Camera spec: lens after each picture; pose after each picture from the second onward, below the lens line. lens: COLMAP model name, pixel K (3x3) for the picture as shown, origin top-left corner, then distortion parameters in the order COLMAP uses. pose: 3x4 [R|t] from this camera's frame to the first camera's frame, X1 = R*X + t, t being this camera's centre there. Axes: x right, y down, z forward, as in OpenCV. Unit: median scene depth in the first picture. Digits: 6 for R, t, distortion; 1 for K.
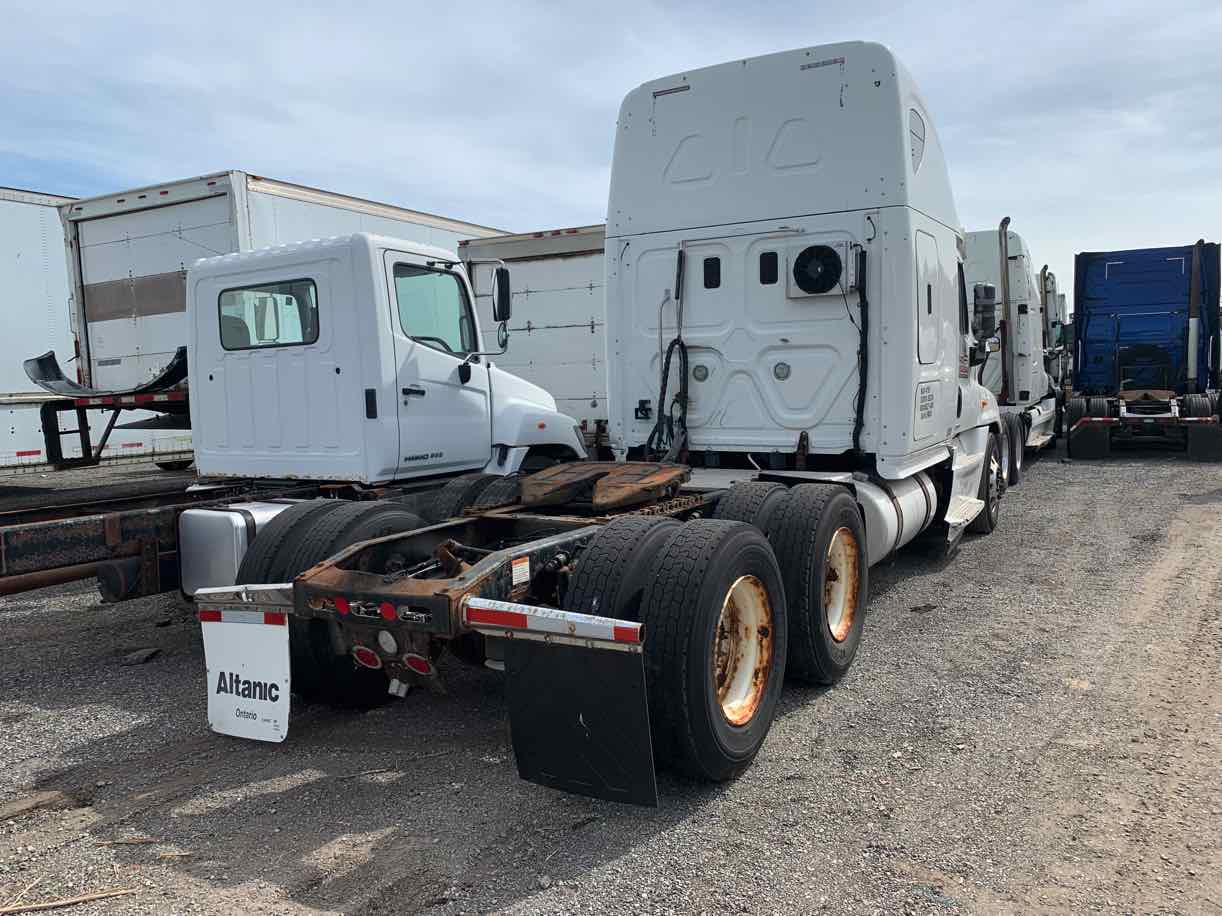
lens RADIAL K [[928.7, 0, 611.0], [0, 928.7, 458.0], [0, 0, 1]] dist [0.001918, -0.005260]
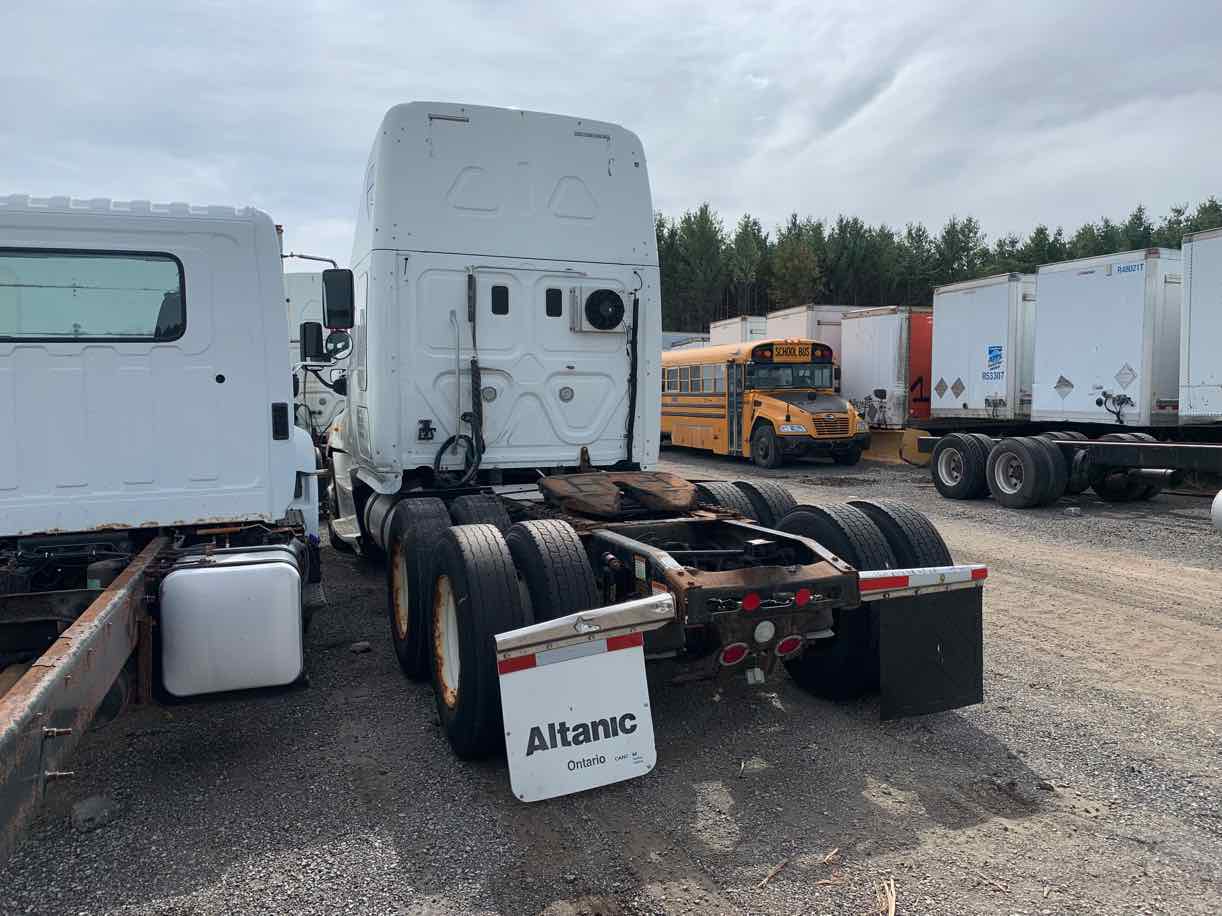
lens RADIAL K [[935.4, 0, 619.8], [0, 935.4, 445.3], [0, 0, 1]] dist [0.078238, -0.159104]
pose [[0.605514, -0.018415, 0.795622, -0.699864], [0.058838, 0.998032, -0.021679, -0.002967], [-0.793657, 0.059940, 0.605405, 0.266383]]
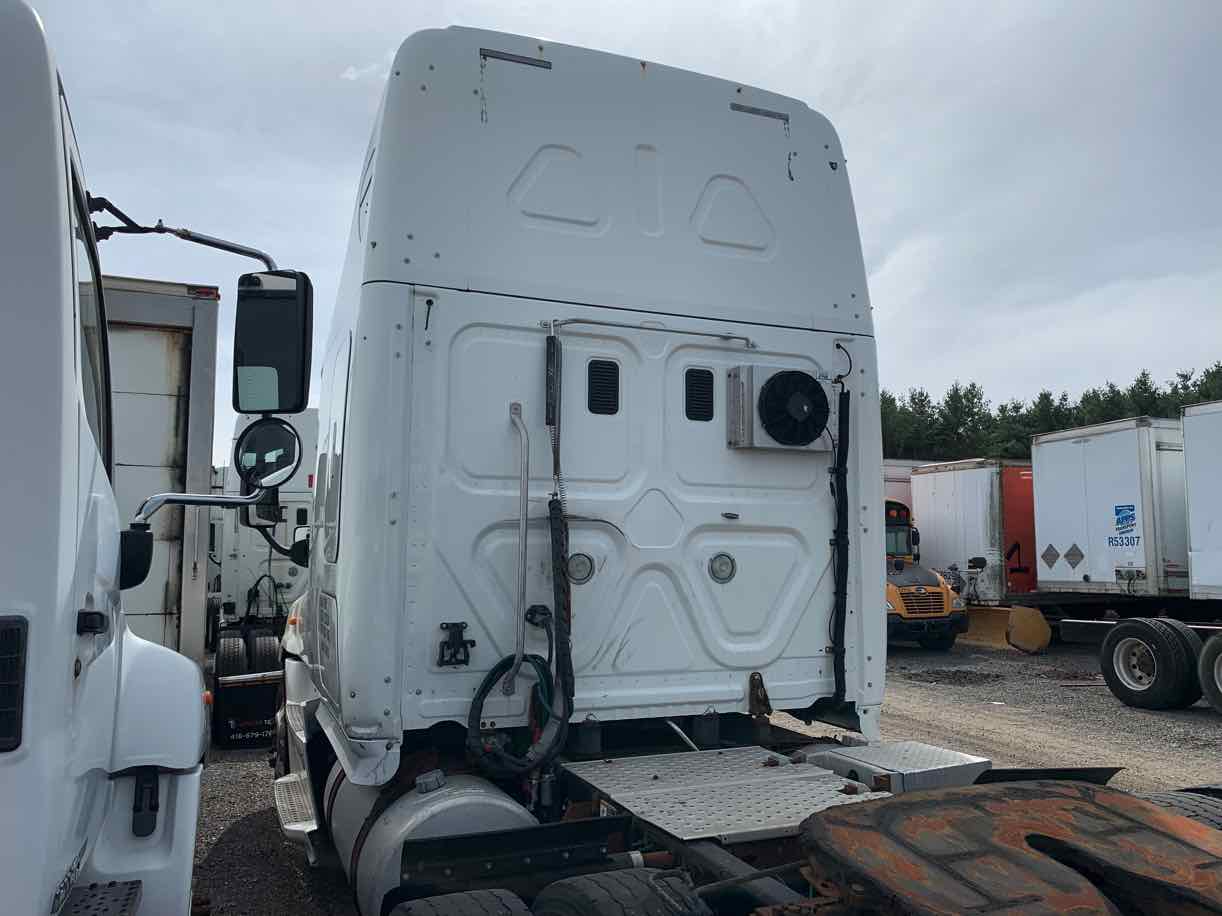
lens RADIAL K [[935.4, 0, 619.8], [0, 935.4, 445.3], [0, 0, 1]] dist [0.078238, -0.159104]
pose [[0.597694, 0.123086, 0.792220, -0.340431], [0.057027, 0.979114, -0.195148, -0.059188], [-0.799694, 0.161817, 0.578192, 0.711990]]
